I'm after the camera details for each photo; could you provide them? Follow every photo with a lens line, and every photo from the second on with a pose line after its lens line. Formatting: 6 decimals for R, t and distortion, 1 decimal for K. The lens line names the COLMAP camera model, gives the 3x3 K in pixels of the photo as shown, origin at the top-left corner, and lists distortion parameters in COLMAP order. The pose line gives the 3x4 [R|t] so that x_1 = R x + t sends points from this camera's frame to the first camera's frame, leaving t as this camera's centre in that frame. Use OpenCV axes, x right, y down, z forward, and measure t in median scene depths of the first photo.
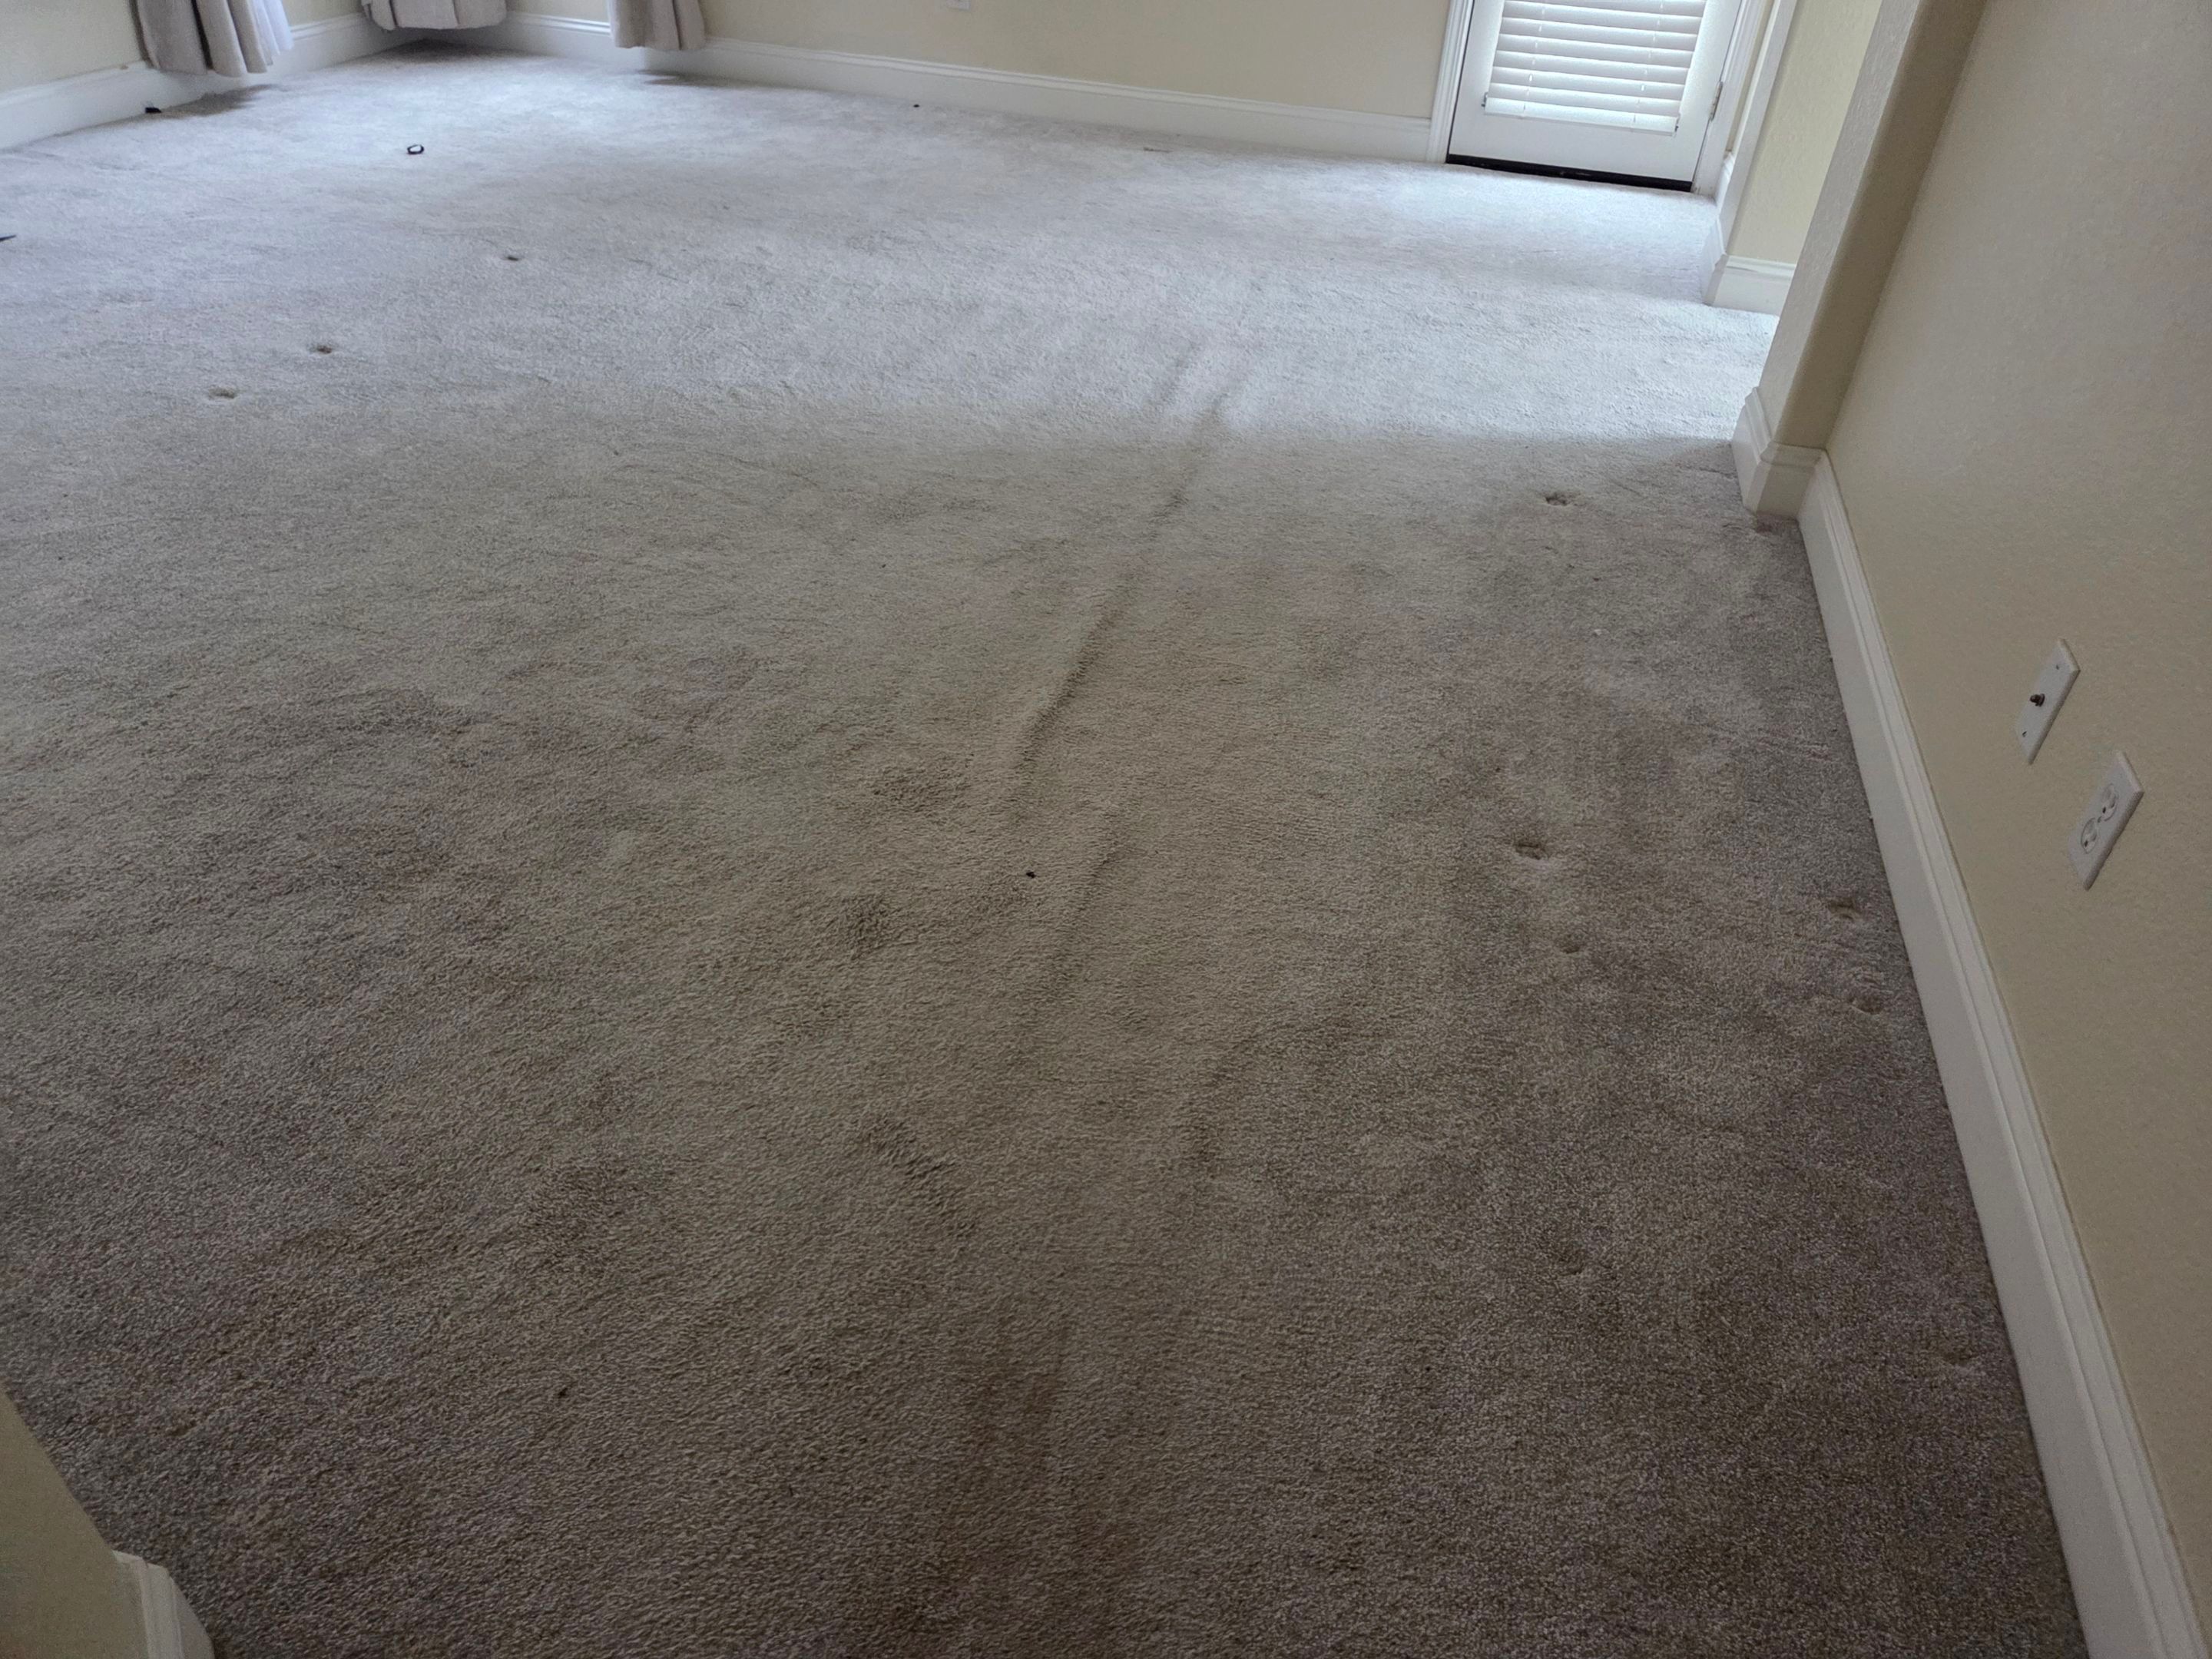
lens RADIAL K [[1493.7, 0, 1106.0], [0, 1493.7, 829.5], [0, 0, 1]] dist [0.065731, -0.068624]
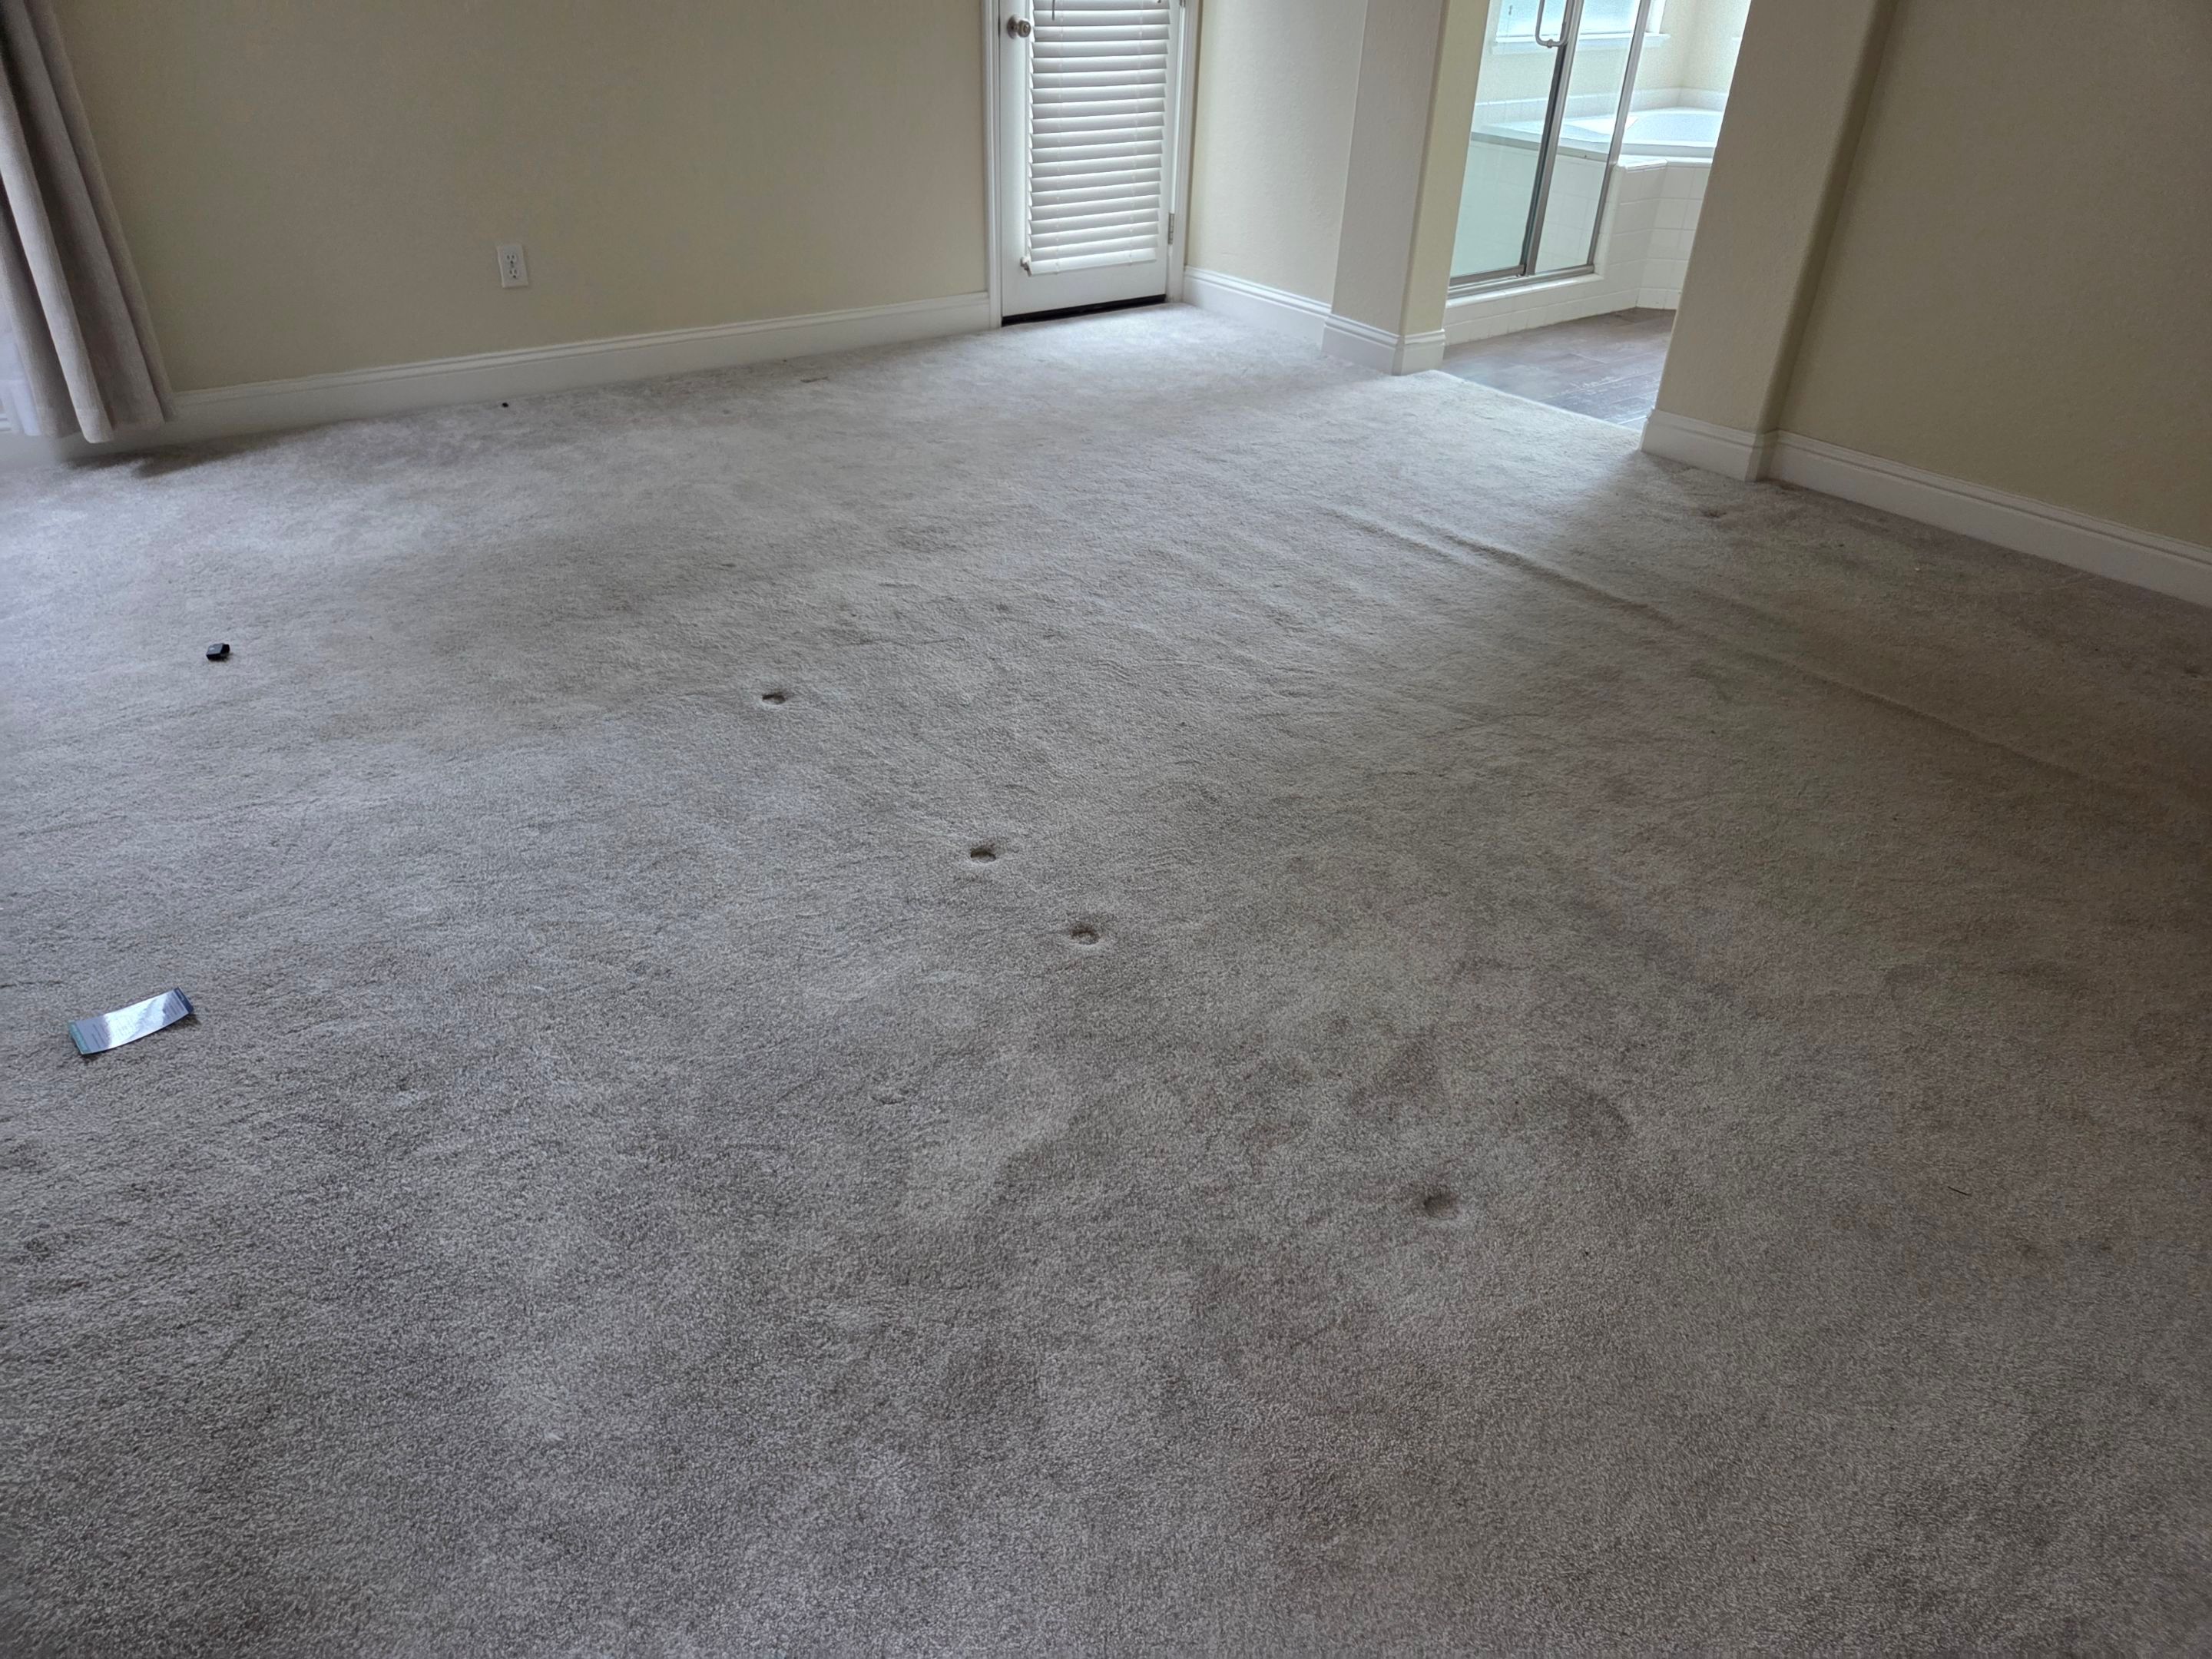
lens RADIAL K [[1493.7, 0, 1106.0], [0, 1493.7, 829.5], [0, 0, 1]] dist [0.065731, -0.068624]
pose [[0.592292, -0.449194, 0.668891, -1.033581], [0.481664, 0.862901, 0.152977, -0.438184], [-0.645903, 0.231574, 0.727450, 0.429928]]
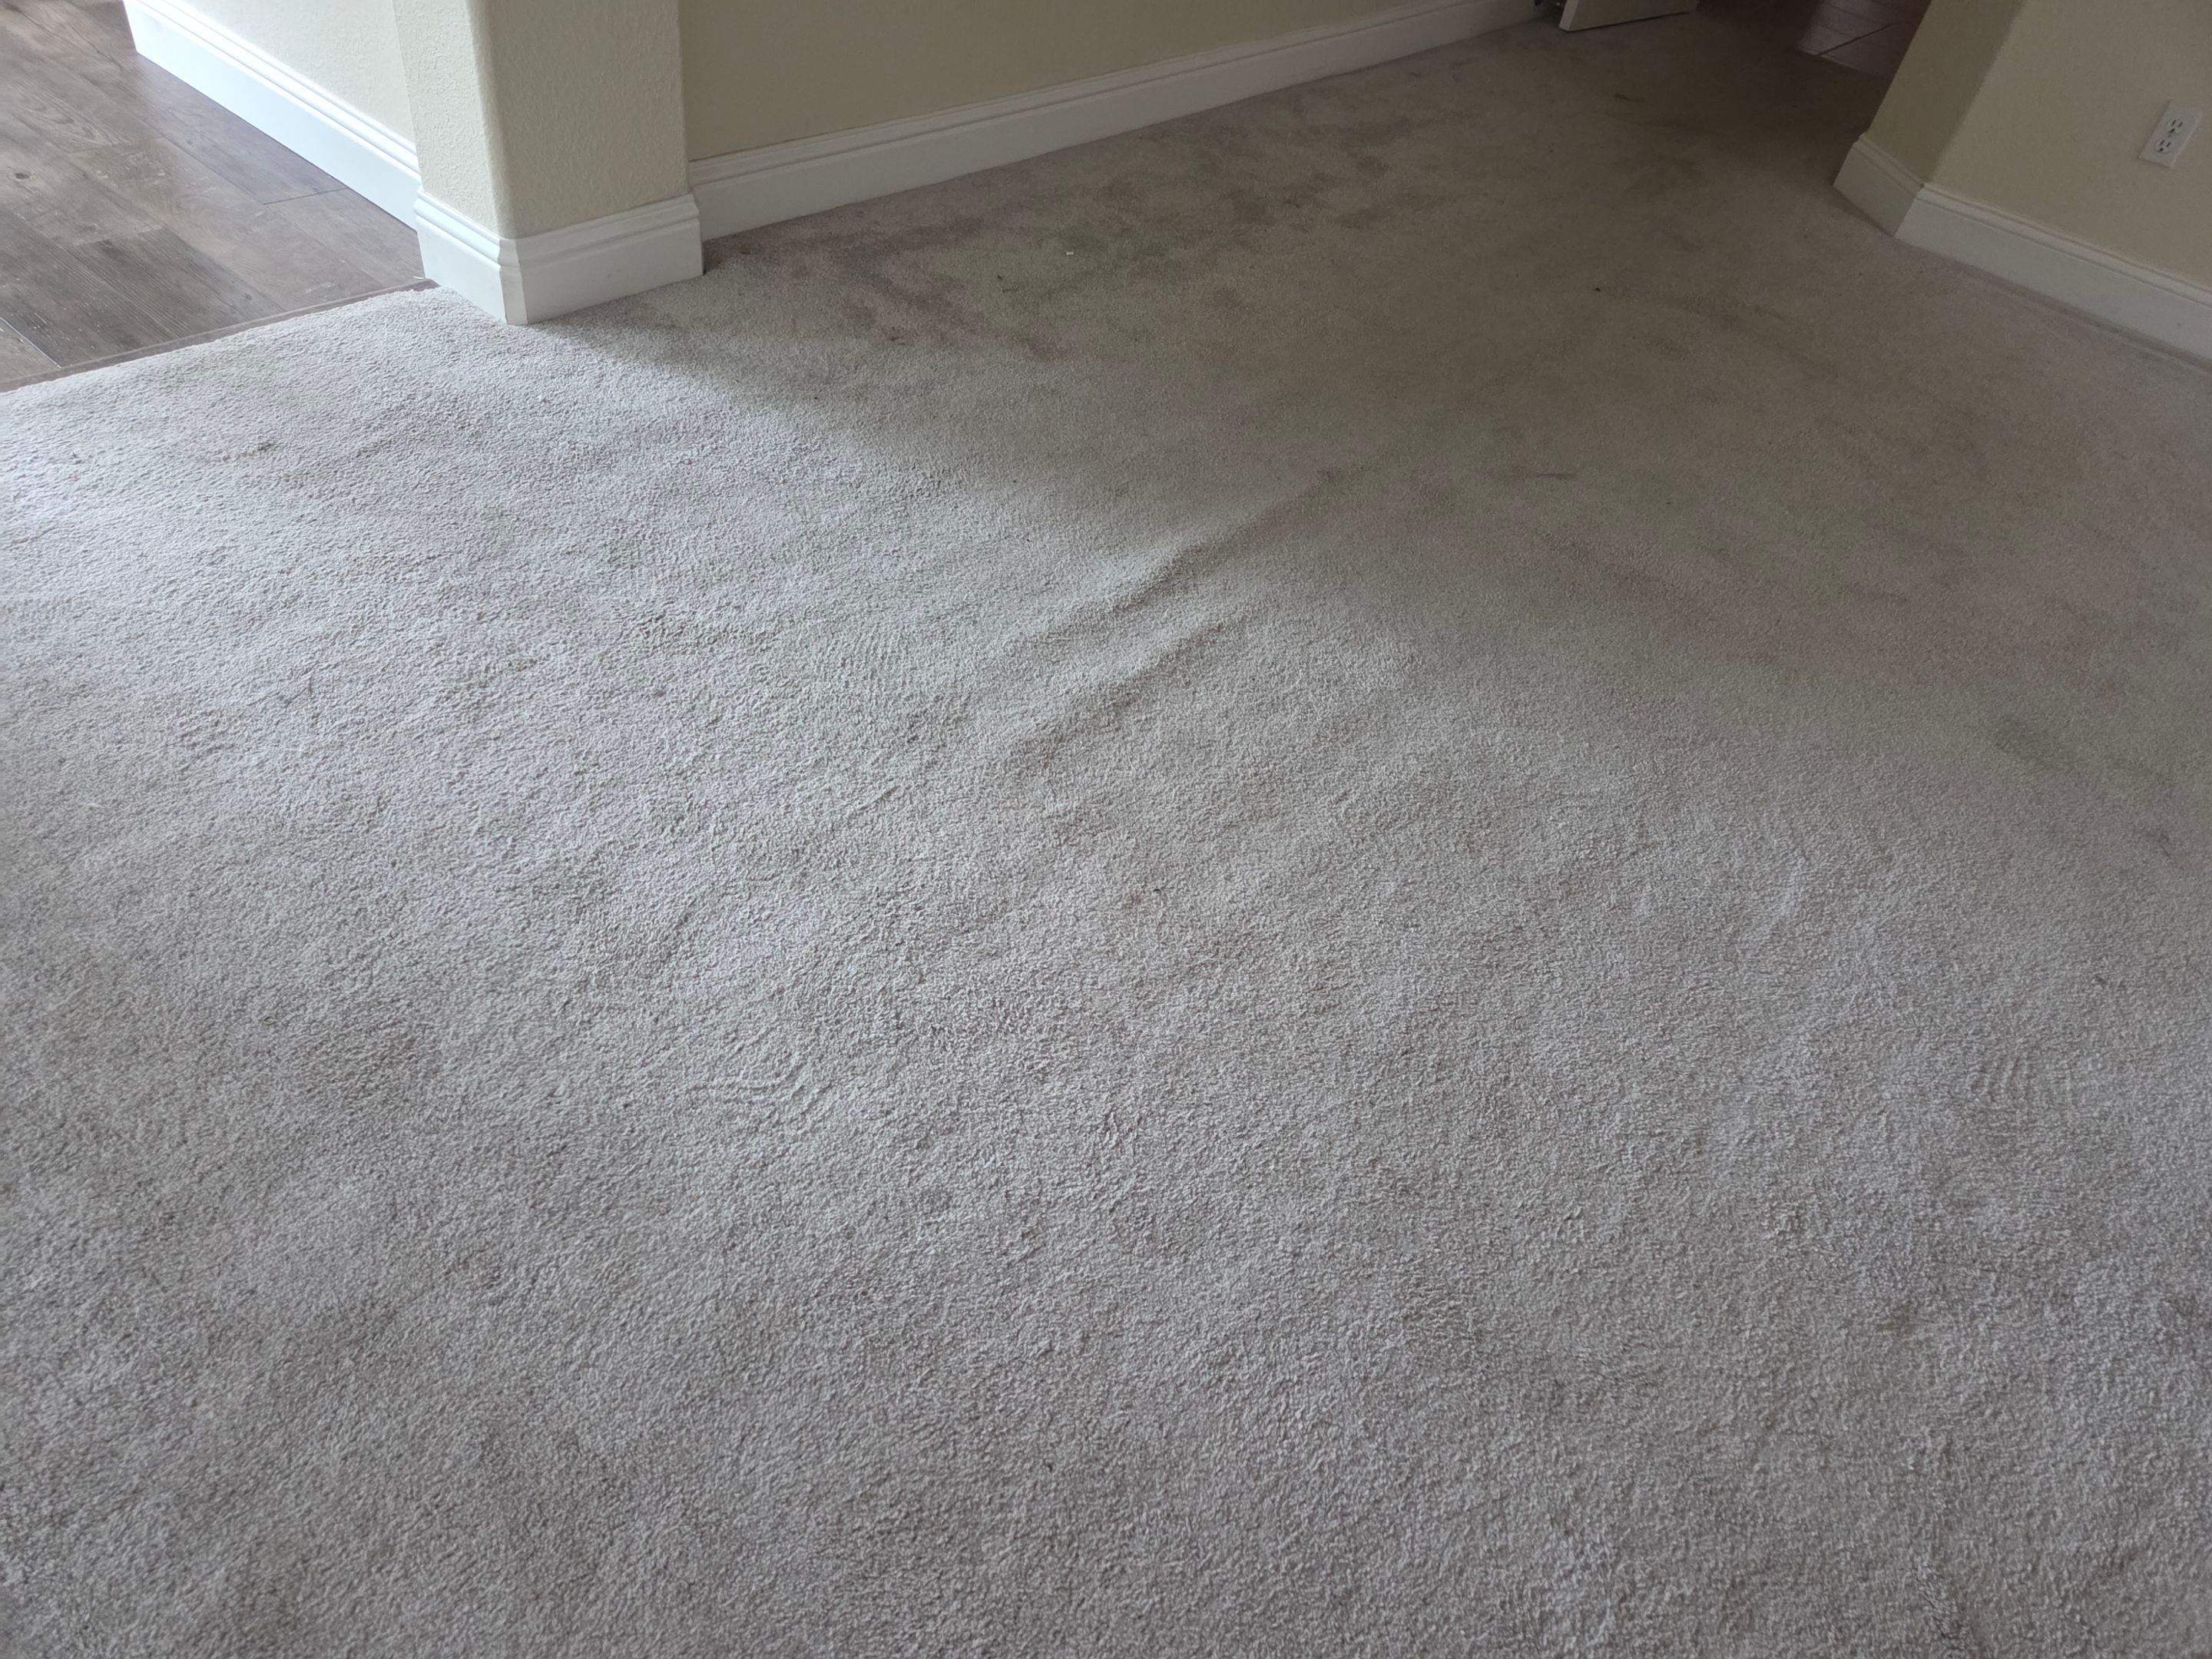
lens RADIAL K [[1501.4, 0, 1102.4], [0, 1501.4, 889.3], [0, 0, 1]] dist [0.061758, -0.054727]
pose [[-0.887685, -0.431369, 0.161044, -0.064941], [0.086042, 0.188192, 0.978356, -0.944517], [-0.452340, 0.882329, -0.129940, 1.298818]]
